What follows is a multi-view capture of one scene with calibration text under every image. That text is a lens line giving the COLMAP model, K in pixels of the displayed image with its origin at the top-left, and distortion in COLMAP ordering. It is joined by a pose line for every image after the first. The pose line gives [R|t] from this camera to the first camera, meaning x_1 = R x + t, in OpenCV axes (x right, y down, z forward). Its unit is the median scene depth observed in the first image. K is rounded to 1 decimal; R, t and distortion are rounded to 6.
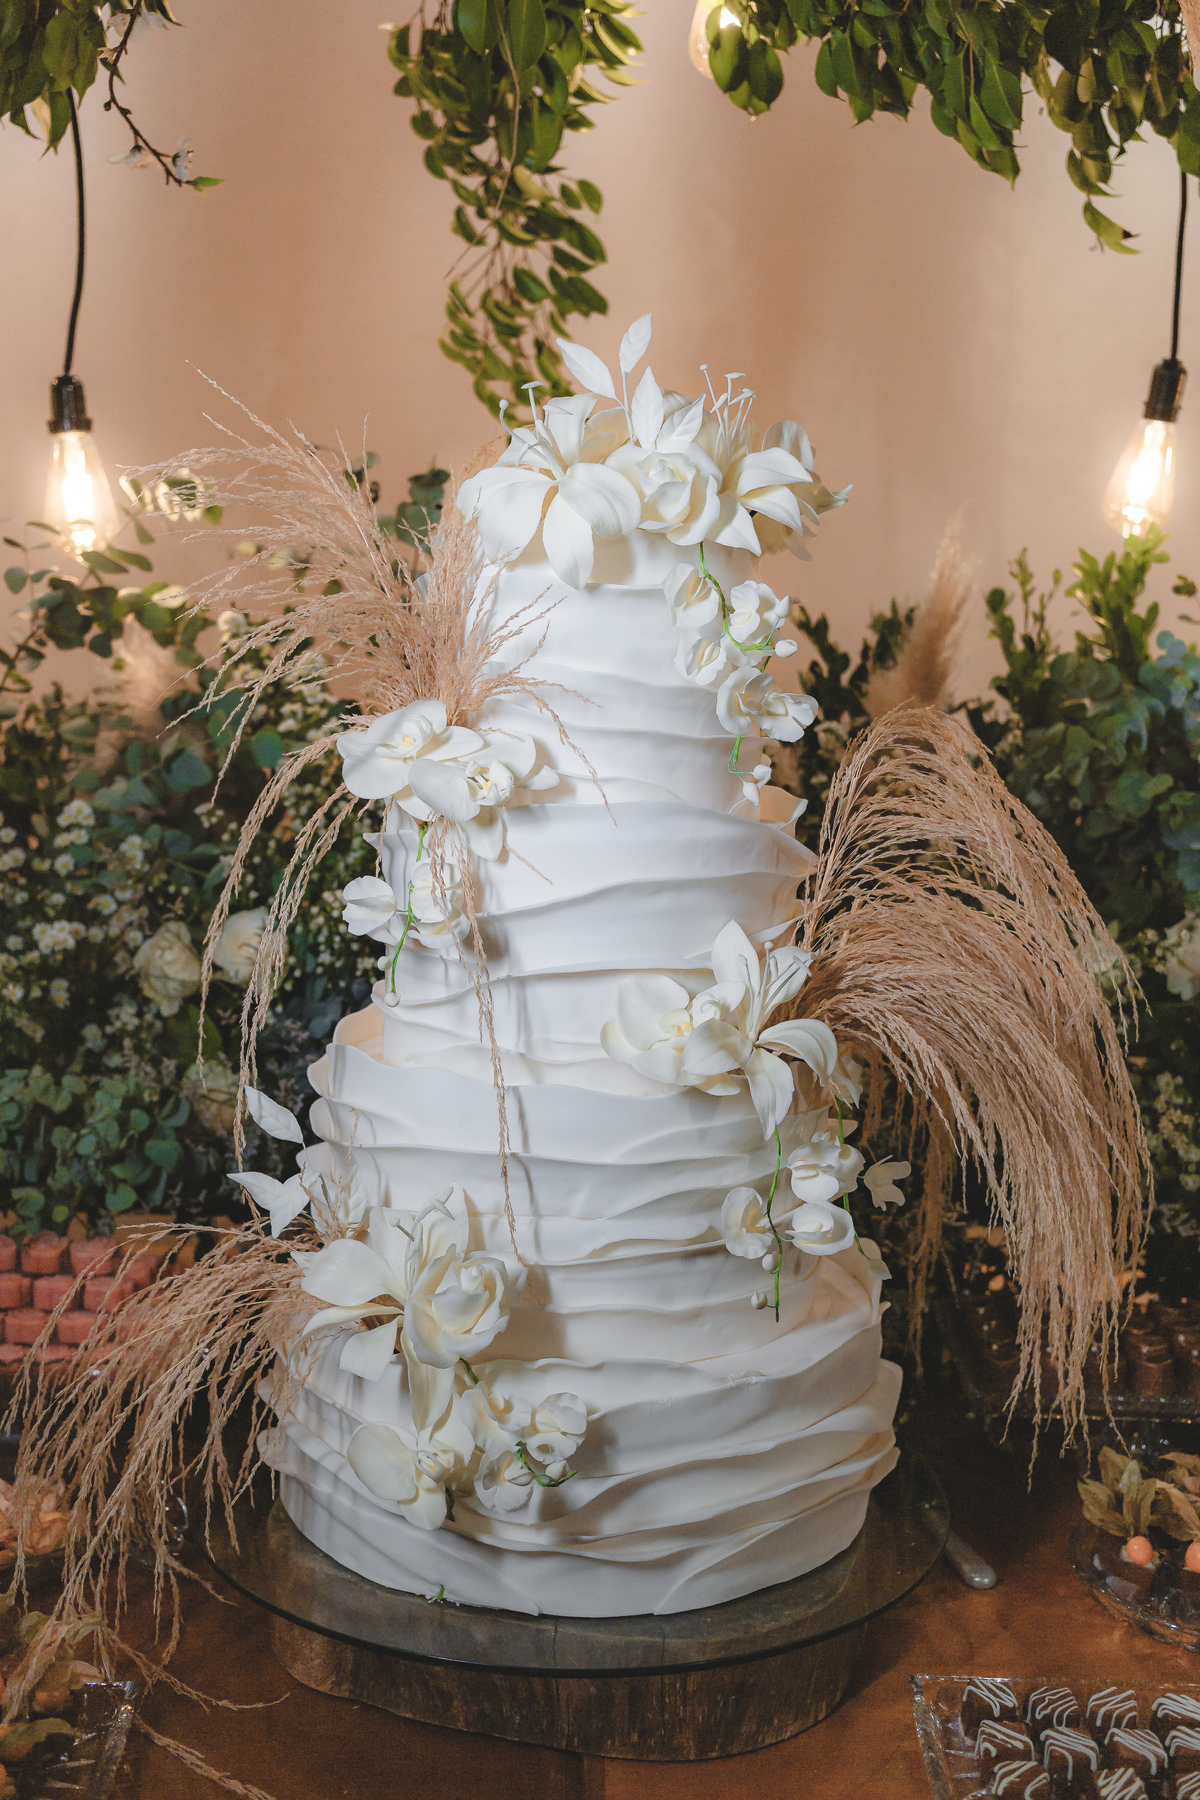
lens RADIAL K [[1991.0, 0, 600.0], [0, 1991.0, 900.0], [0, 0, 1]] dist [0.002285, -0.009919]
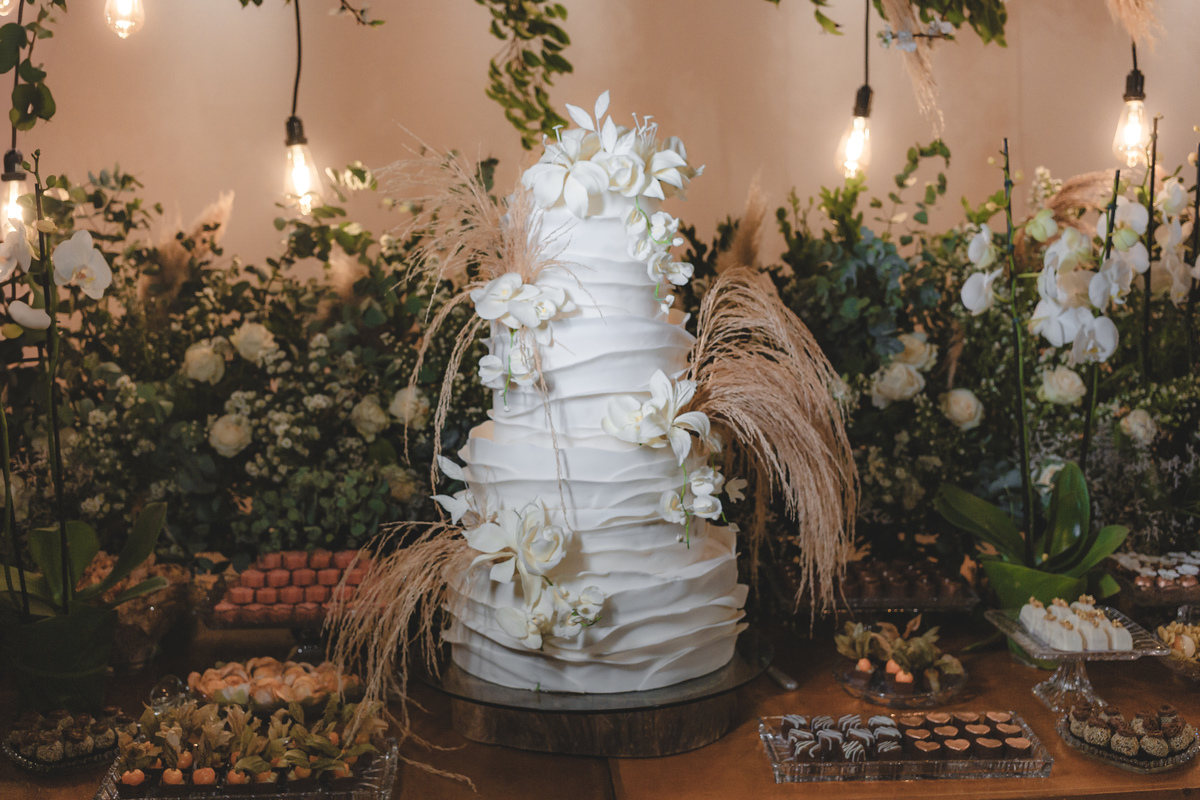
lens RADIAL K [[1327.3, 0, 600.0], [0, 1327.3, 400.0], [0, 0, 1]] dist [0.002285, -0.009919]
pose [[0.998197, -0.045253, 0.039435, -0.053887], [0.045740, 0.998887, -0.011535, 0.056300], [-0.038869, 0.013318, 0.999156, -0.424018]]
